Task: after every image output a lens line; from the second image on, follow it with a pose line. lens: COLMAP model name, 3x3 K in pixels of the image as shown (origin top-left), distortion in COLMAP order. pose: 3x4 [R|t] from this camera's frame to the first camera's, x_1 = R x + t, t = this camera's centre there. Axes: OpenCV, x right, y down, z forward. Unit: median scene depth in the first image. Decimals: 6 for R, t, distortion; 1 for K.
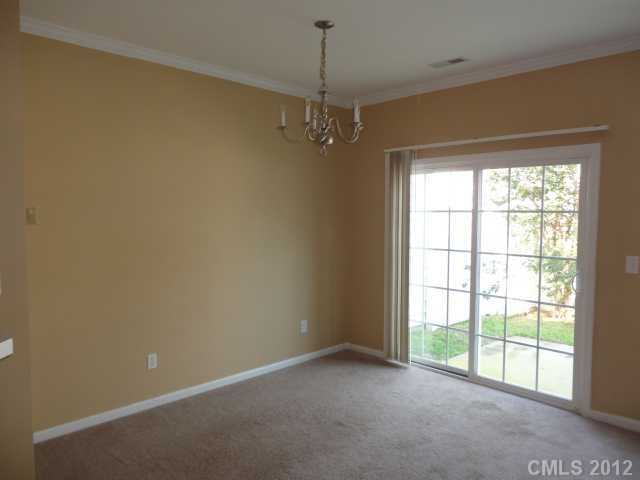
lens RADIAL K [[463.0, 0, 320.0], [0, 463.0, 240.0], [0, 0, 1]] dist [0.000351, 0.001600]
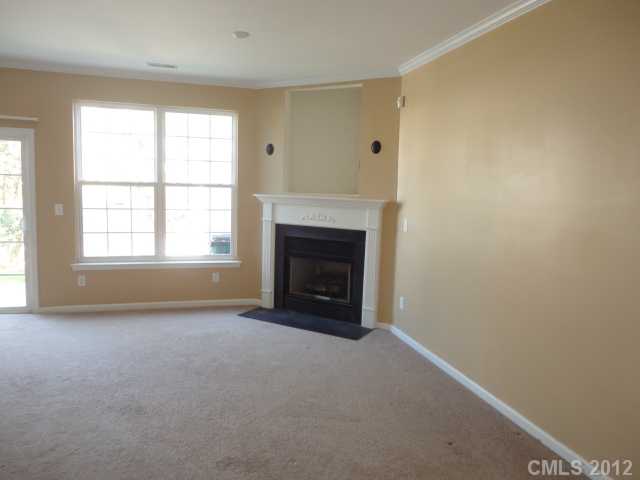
lens RADIAL K [[478.6, 0, 320.0], [0, 478.6, 240.0], [0, 0, 1]] dist [-0.004669, -0.003065]
pose [[0.484886, -0.057631, 0.872677, -0.308674], [0.046431, 0.998116, 0.040117, 0.126317], [-0.873344, 0.021067, 0.486648, -0.544970]]
